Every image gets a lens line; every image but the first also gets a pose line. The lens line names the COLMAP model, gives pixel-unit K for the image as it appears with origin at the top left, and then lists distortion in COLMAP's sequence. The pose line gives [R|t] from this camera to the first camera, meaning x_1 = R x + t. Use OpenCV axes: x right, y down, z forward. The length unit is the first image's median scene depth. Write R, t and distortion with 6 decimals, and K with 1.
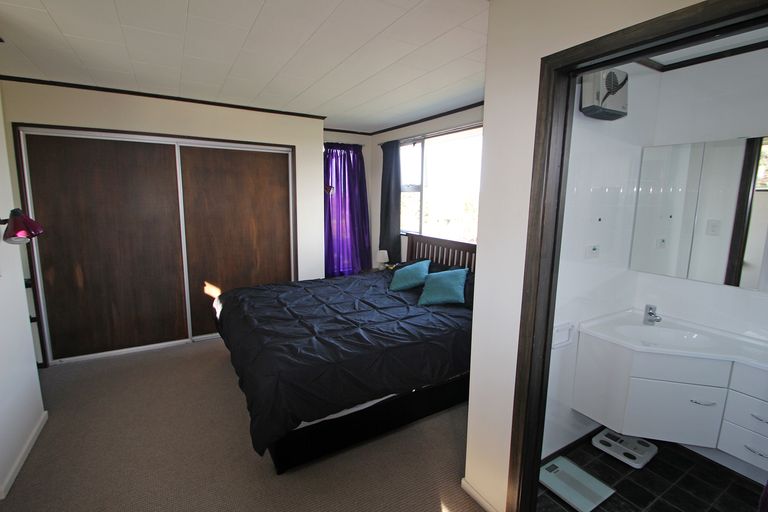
lens RADIAL K [[361.8, 0, 384.0], [0, 361.8, 256.0], [0, 0, 1]] dist [-0.002328, -0.000548]
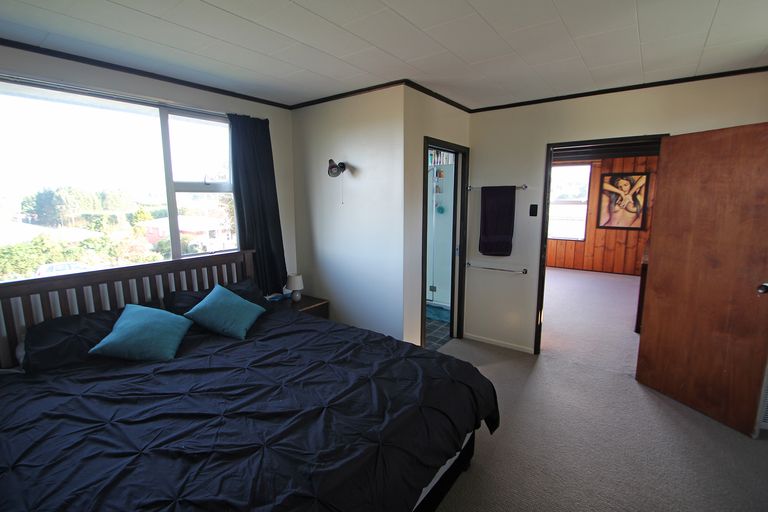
lens RADIAL K [[361.8, 0, 384.0], [0, 361.8, 256.0], [0, 0, 1]] dist [-0.002328, -0.000548]
pose [[-0.364492, -0.169328, 0.915682, -0.774008], [0.144701, 0.961085, 0.235323, -0.192539], [-0.919895, 0.218274, -0.325806, 1.062237]]
